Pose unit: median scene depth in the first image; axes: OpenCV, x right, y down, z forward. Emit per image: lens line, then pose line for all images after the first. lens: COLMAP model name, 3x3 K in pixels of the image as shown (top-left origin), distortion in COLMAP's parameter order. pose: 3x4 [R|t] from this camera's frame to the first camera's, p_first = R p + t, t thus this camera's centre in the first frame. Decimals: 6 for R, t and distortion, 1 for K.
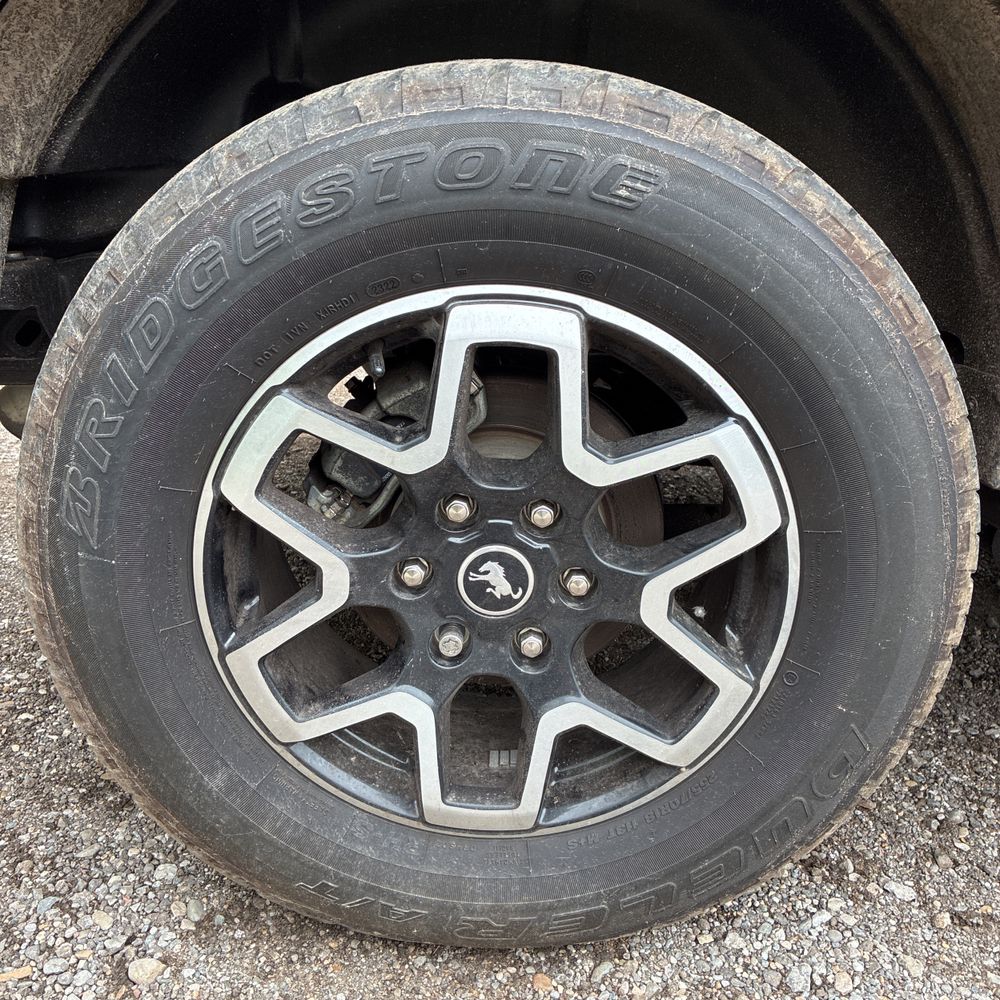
lens RADIAL K [[1011.7, 0, 491.2], [0, 1011.7, 494.6], [0, 0, 1]] dist [0.024700, -0.000931]
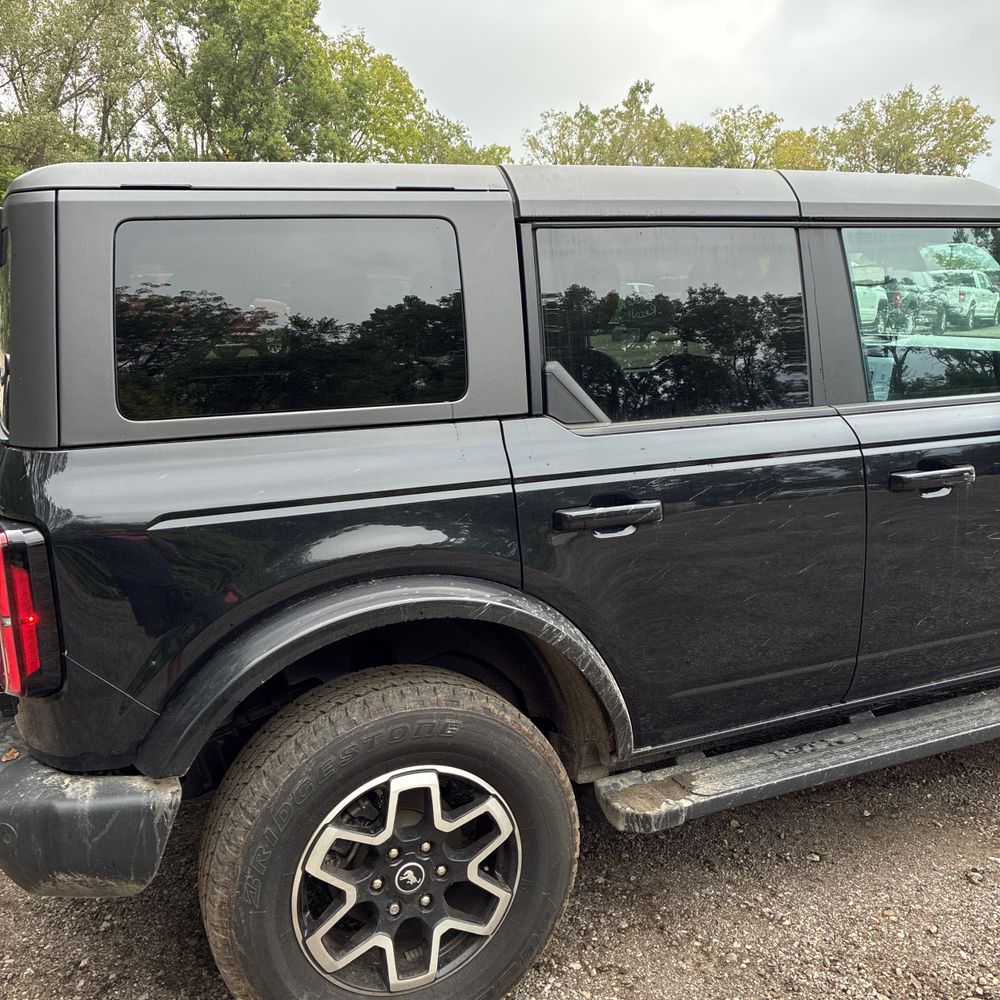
lens RADIAL K [[1020.9, 0, 494.9], [0, 1020.9, 500.4], [0, 0, 1]] dist [-0.008979, 0.052691]
pose [[0.910293, -0.110070, 0.399063, -0.706393], [0.177168, 0.974843, -0.135250, -0.442366], [-0.374137, 0.193819, 0.906894, -1.525602]]
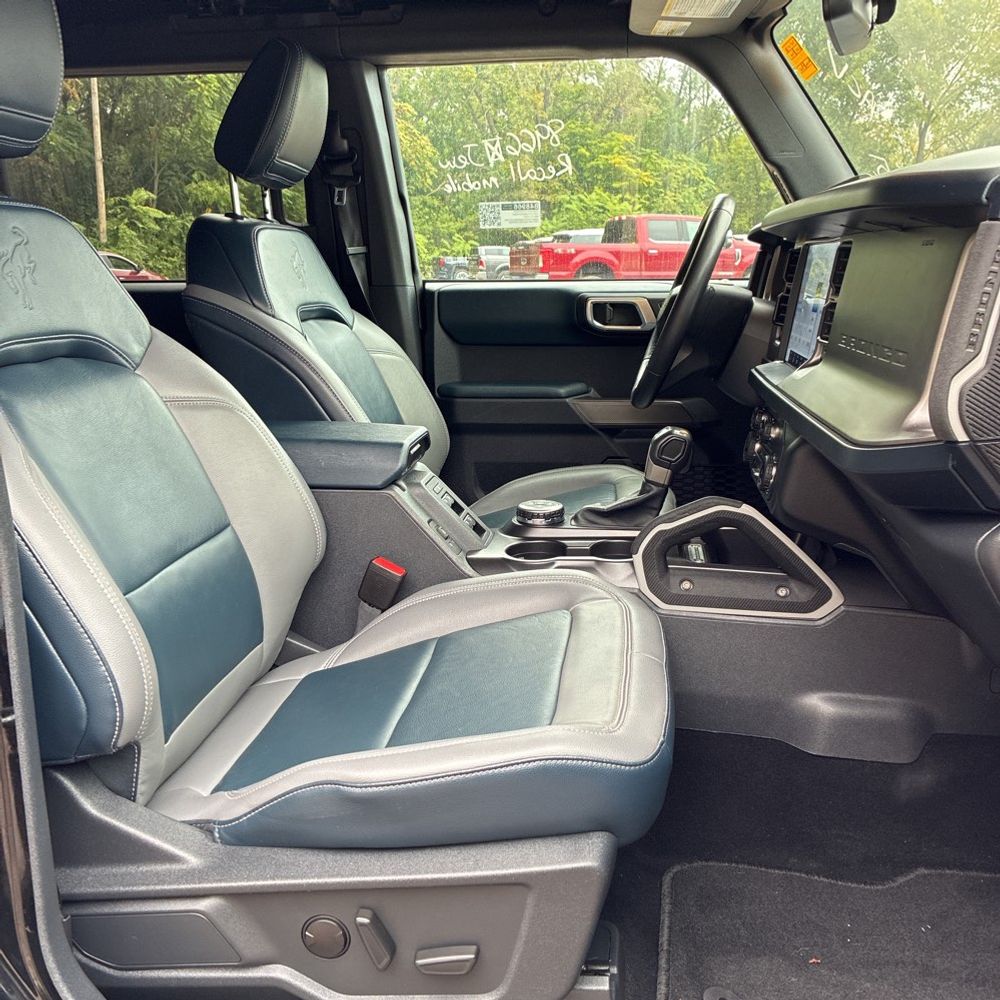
lens RADIAL K [[1015.4, 0, 494.3], [0, 1015.4, 502.3], [0, 0, 1]] dist [0.013447, -0.030572]
pose [[0.992706, 0.010137, -0.120136, 2.124877], [-0.025974, 0.991041, -0.131004, -0.728264], [0.117732, 0.133169, 0.984076, 0.115577]]
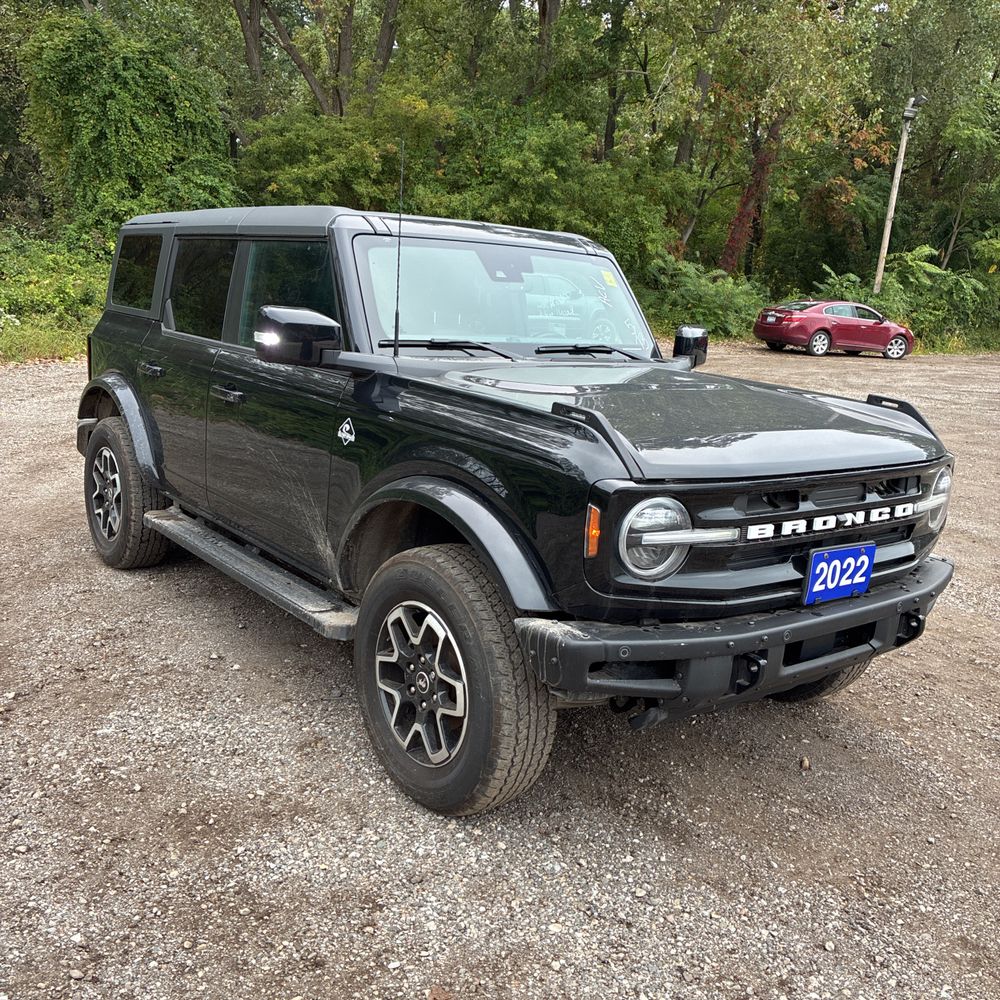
lens RADIAL K [[1012.9, 0, 495.8], [0, 1012.9, 499.7], [0, 0, 1]] dist [0.023448, 0.000547]
pose [[0.625501, 0.196566, -0.755056, 6.313012], [-0.333822, 0.942117, -0.031280, -0.488175], [0.705203, 0.271620, 0.654914, -1.431904]]
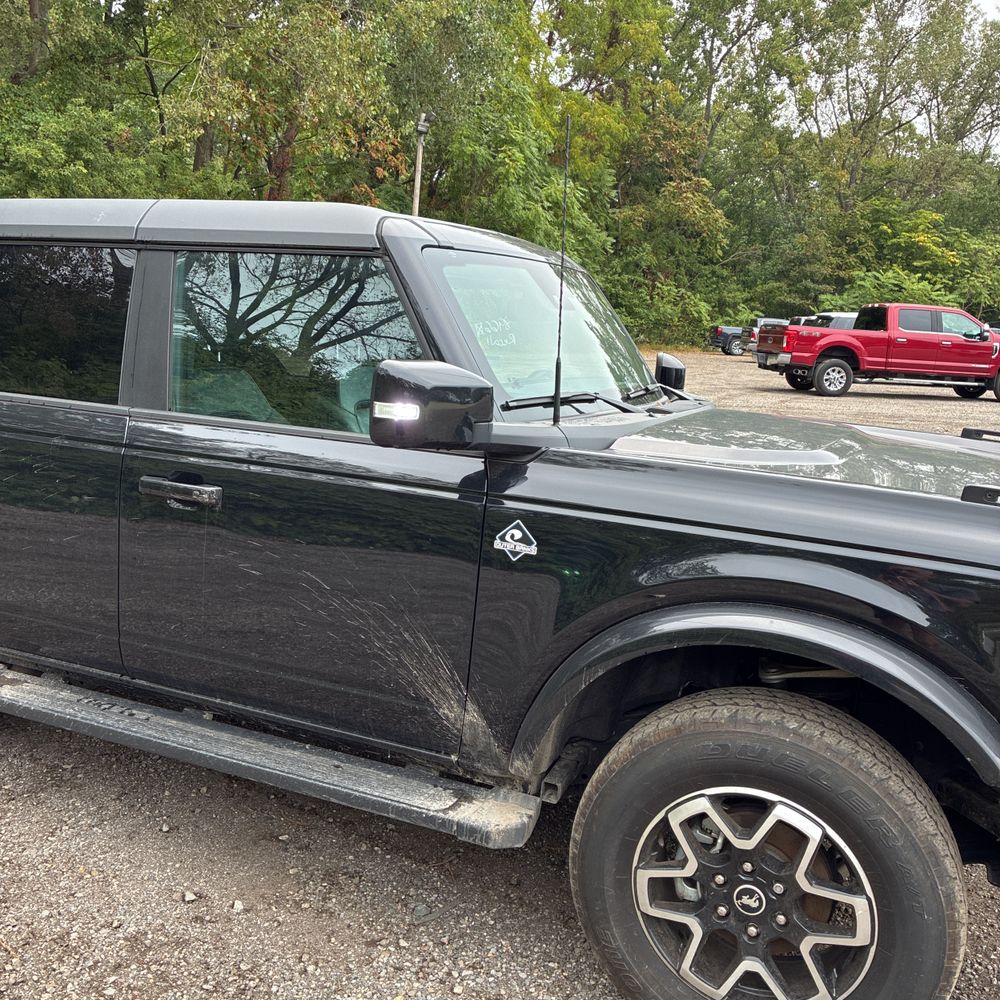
lens RADIAL K [[1011.7, 0, 491.2], [0, 1011.7, 494.6], [0, 0, 1]] dist [0.024700, -0.000931]
pose [[0.916373, 0.109973, -0.384923, 3.801879], [-0.184771, 0.969173, -0.162983, -0.339155], [0.355134, 0.220475, 0.908444, -1.786977]]
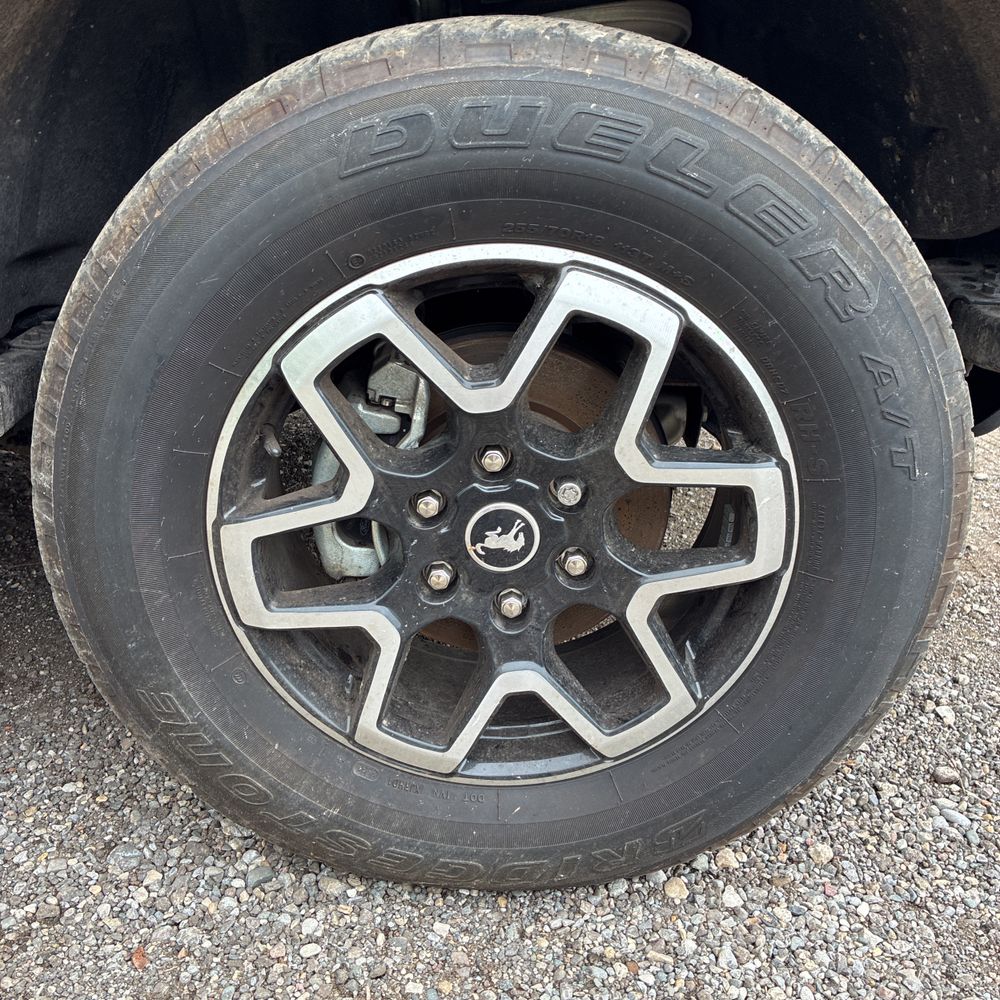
lens RADIAL K [[1011.7, 0, 491.2], [0, 1011.7, 494.6], [0, 0, 1]] dist [0.024700, -0.000931]
pose [[0.999297, 0.022536, 0.029961, 3.485850], [-0.023354, 0.999357, 0.027218, 0.032538], [-0.029329, -0.027899, 0.999180, -0.087127]]
